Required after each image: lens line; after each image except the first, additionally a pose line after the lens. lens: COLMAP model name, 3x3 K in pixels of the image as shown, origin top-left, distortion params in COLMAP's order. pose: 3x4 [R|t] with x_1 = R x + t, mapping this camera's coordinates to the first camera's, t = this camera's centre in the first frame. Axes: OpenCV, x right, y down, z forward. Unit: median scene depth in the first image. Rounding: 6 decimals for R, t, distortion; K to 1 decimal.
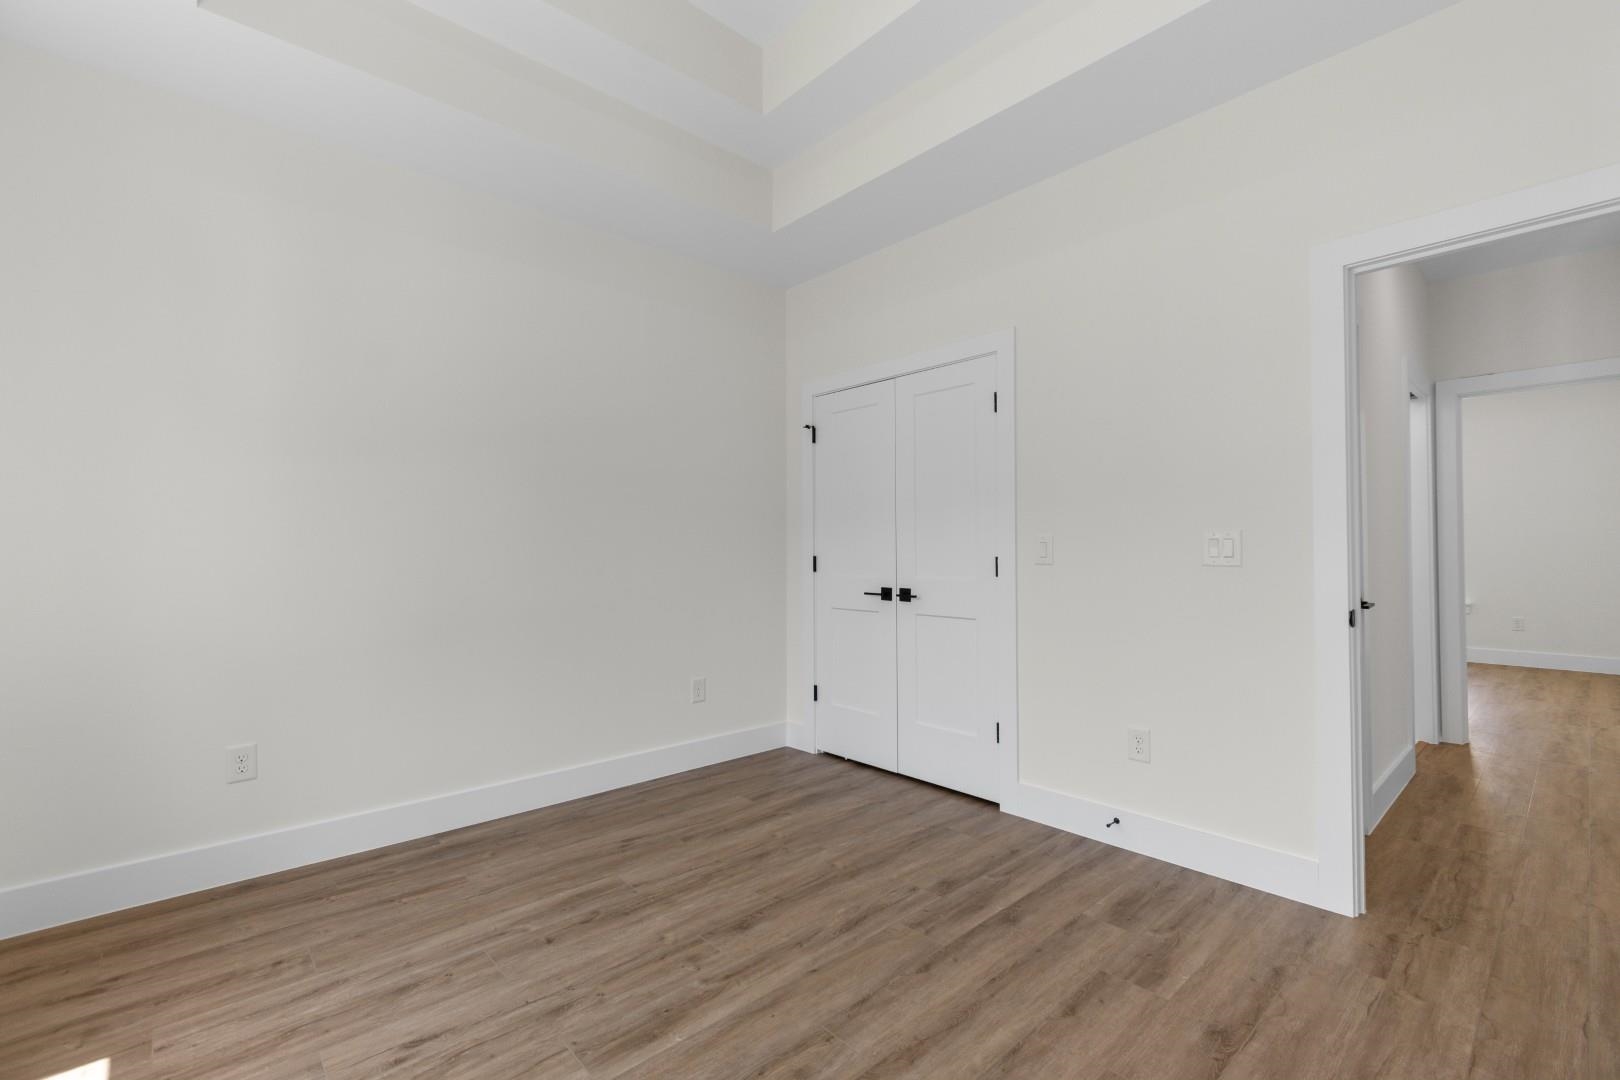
lens RADIAL K [[707.5, 0, 819.1], [0, 707.5, 543.9], [0, 0, 1]] dist [0.001594, -0.001076]
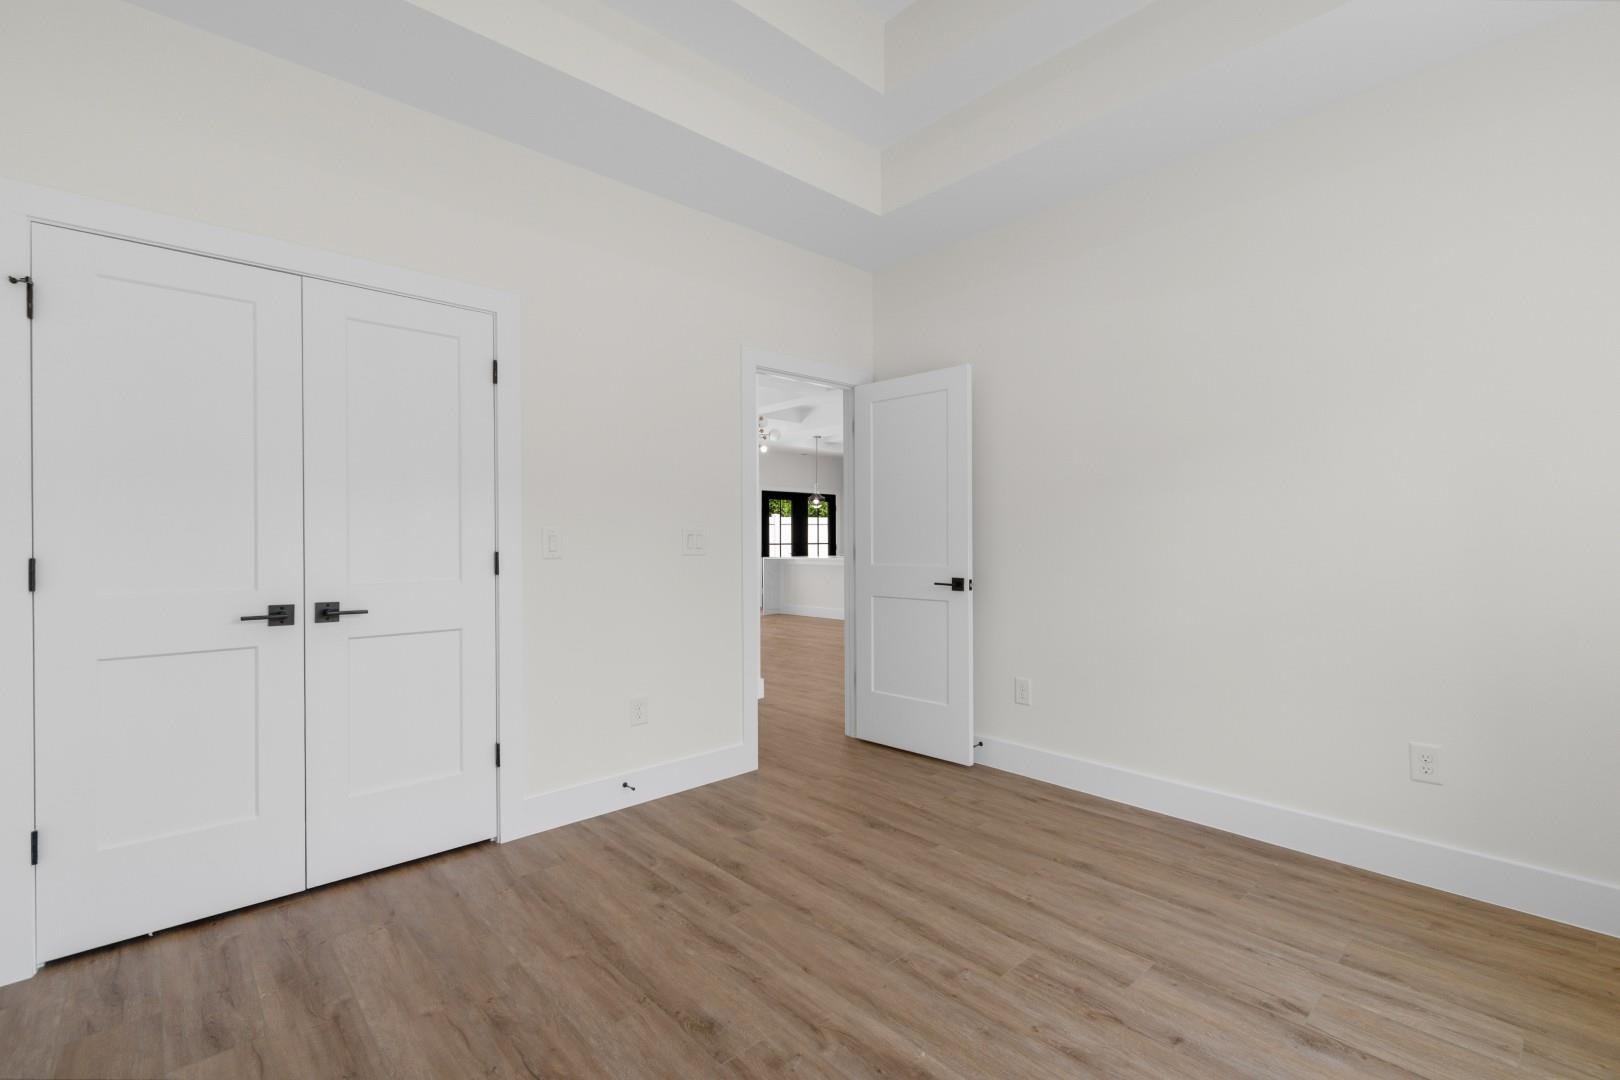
lens RADIAL K [[707.5, 0, 819.1], [0, 707.5, 543.9], [0, 0, 1]] dist [0.001594, -0.001076]
pose [[-0.003577, 0.000002, 0.999994, -0.787533], [-0.003935, 0.999992, -0.000016, 0.009347], [-0.999986, -0.003935, -0.003577, 0.784473]]
